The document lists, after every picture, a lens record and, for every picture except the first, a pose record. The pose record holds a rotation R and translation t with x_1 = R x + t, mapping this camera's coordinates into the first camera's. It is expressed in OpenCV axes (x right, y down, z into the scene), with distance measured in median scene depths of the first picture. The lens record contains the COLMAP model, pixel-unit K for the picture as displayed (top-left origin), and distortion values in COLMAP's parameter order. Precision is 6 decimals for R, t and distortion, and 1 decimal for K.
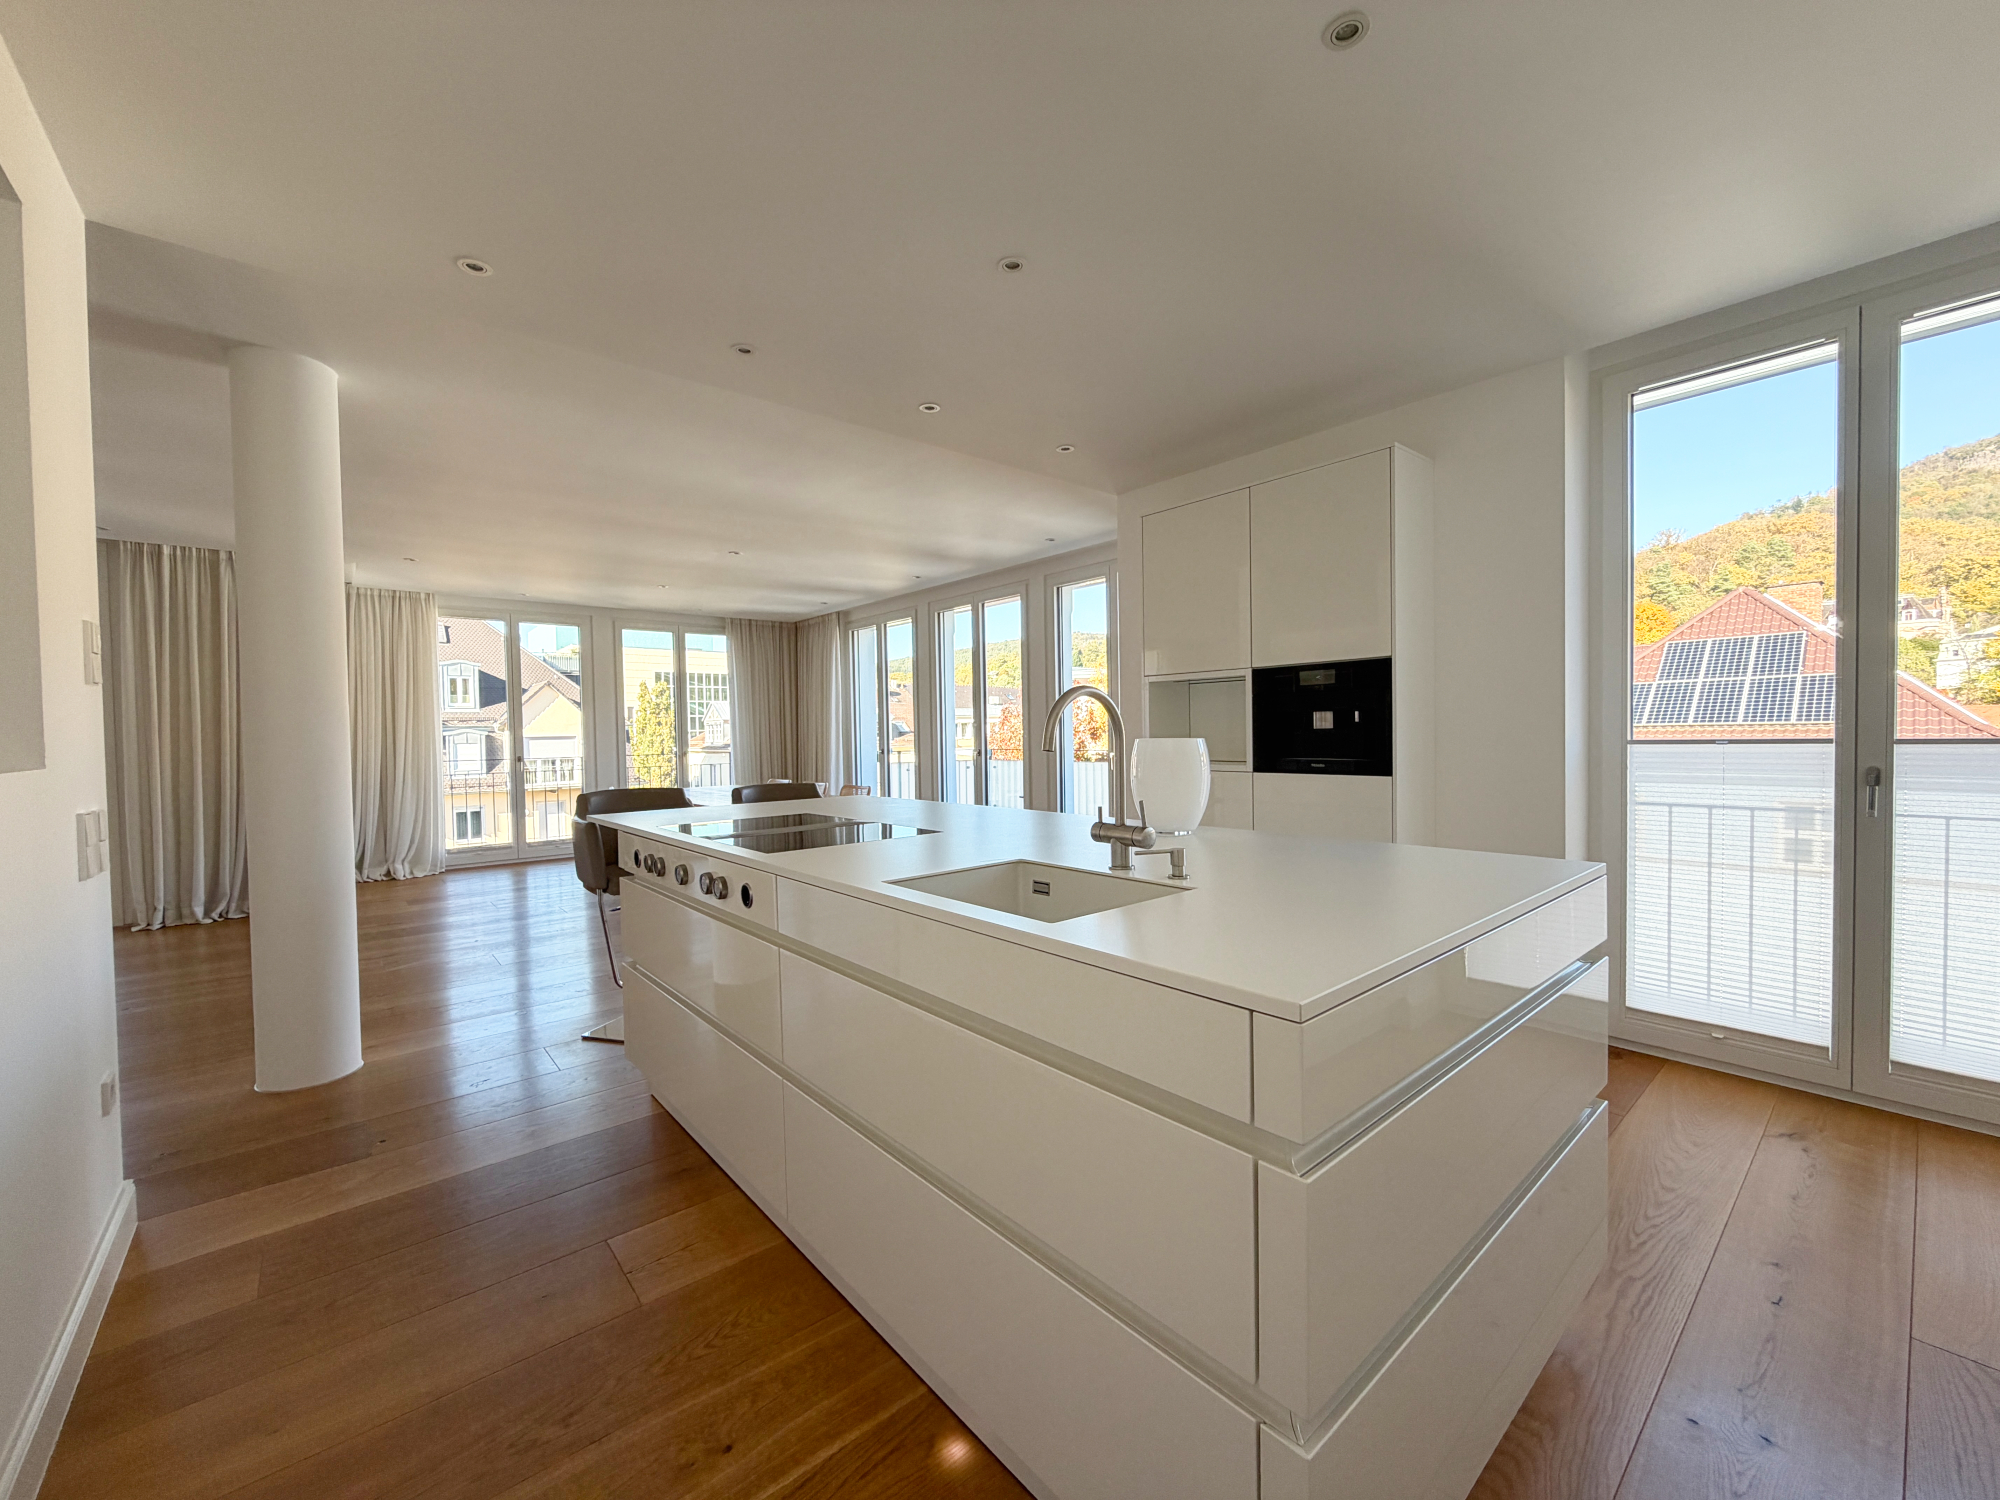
lens RADIAL K [[798.5, 0, 1000.0], [0, 798.5, 750.0], [0, 0, 1]] dist [0.000642, 0.000058]
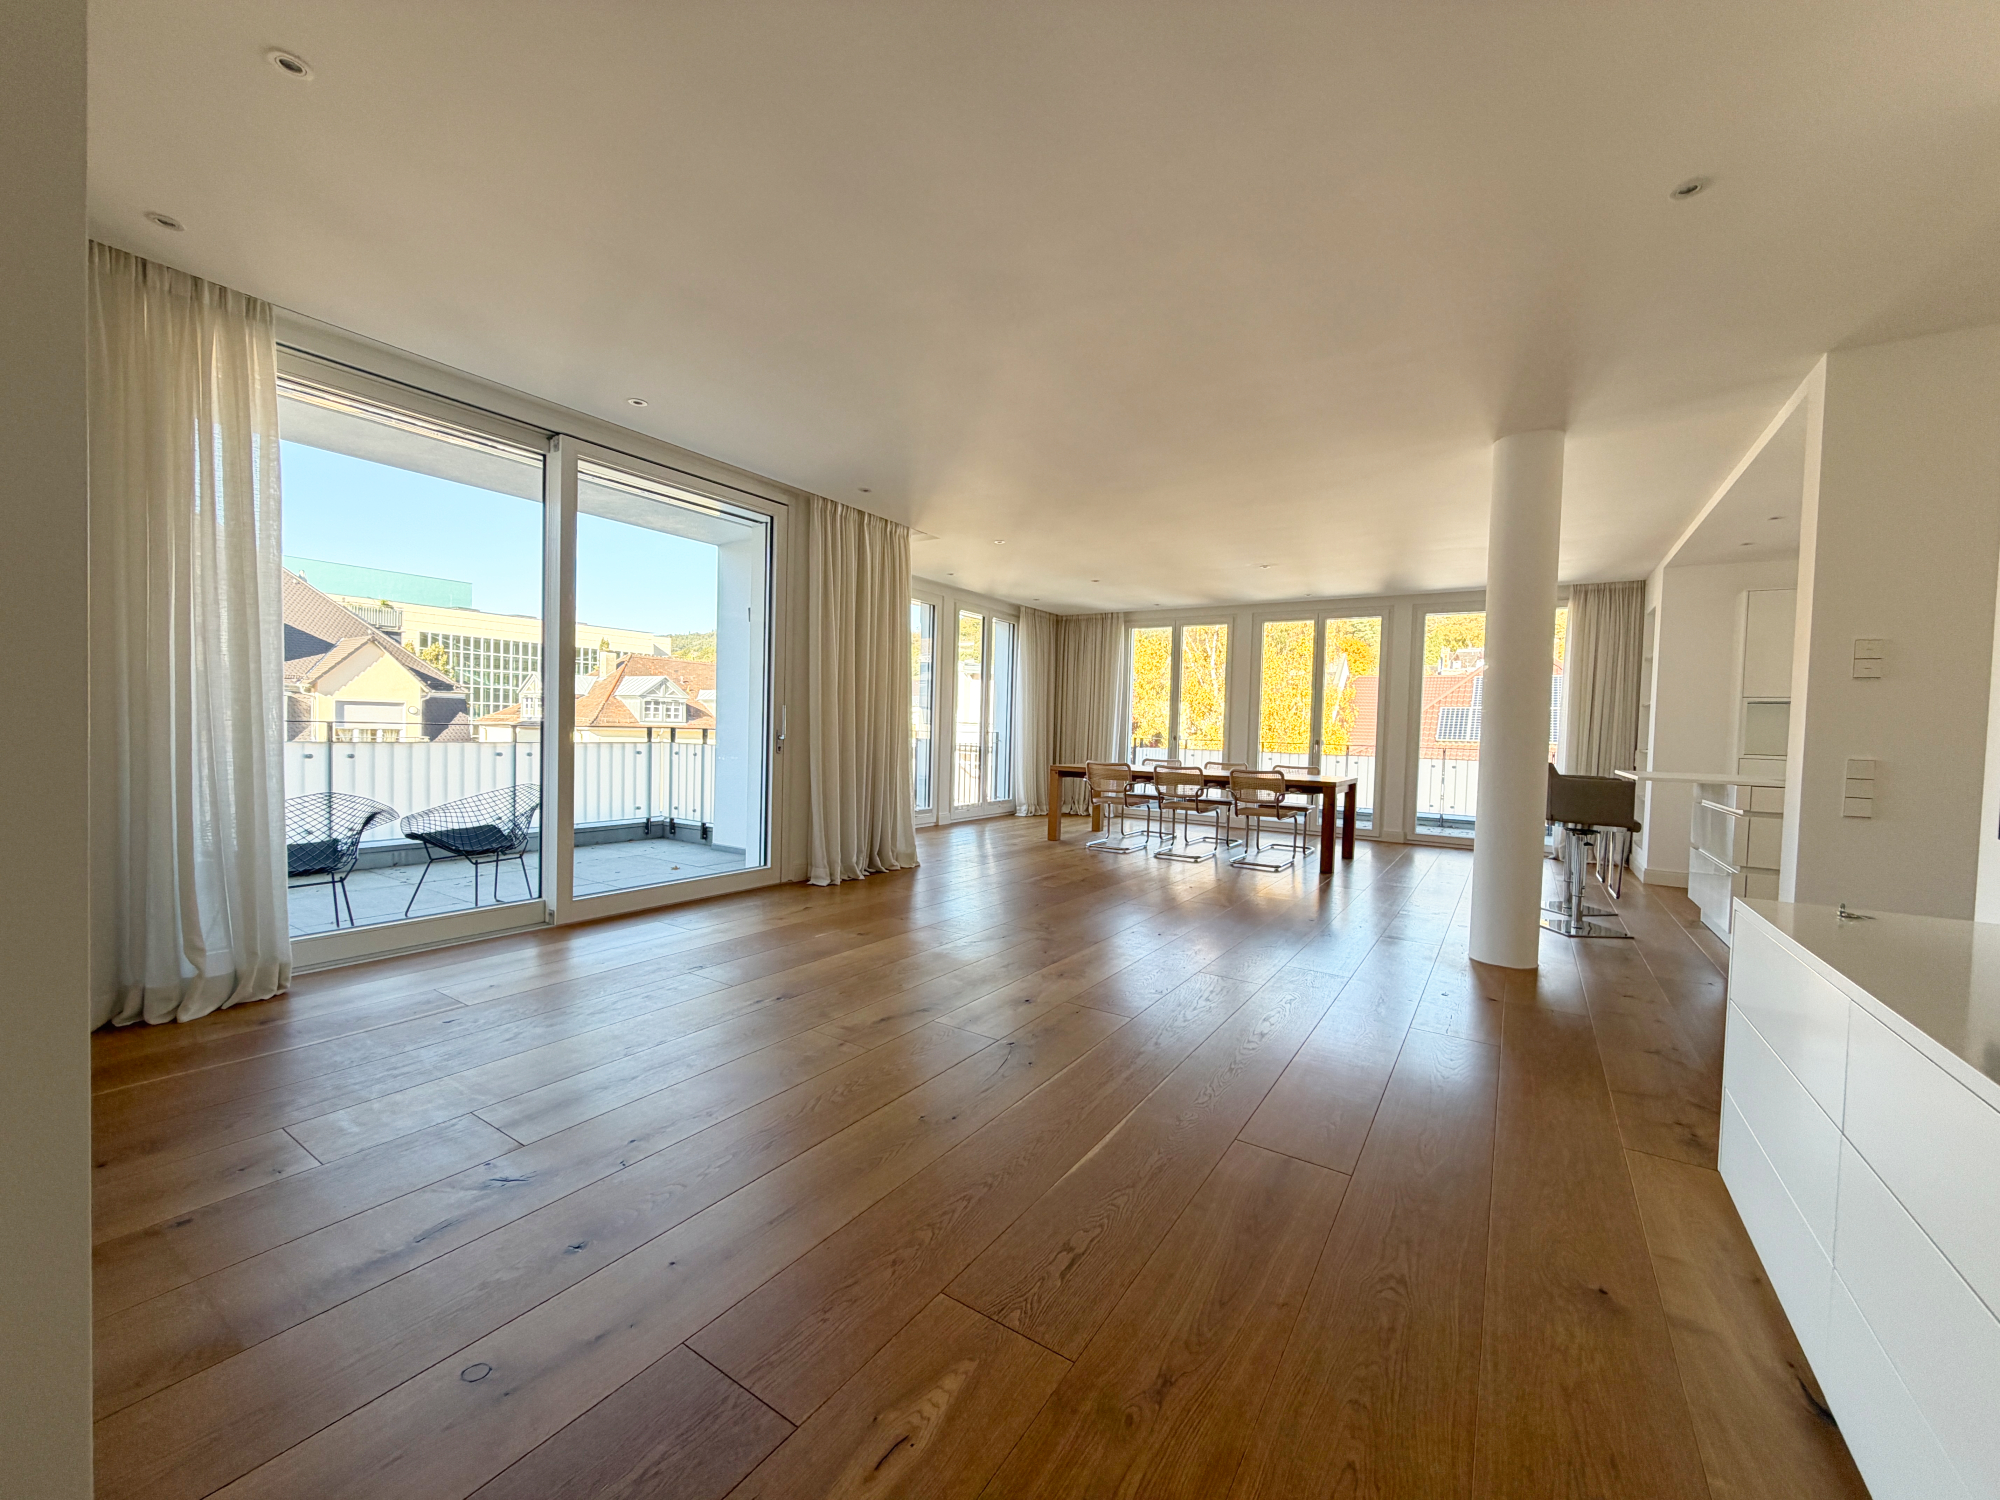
lens RADIAL K [[798.5, 0, 1000.0], [0, 798.5, 750.0], [0, 0, 1]] dist [0.000642, 0.000058]
pose [[0.958056, 0.041359, 0.283581, -0.175133], [-0.042284, 0.999102, -0.002862, 0.009009], [-0.283445, -0.009249, 0.958944, -0.009262]]
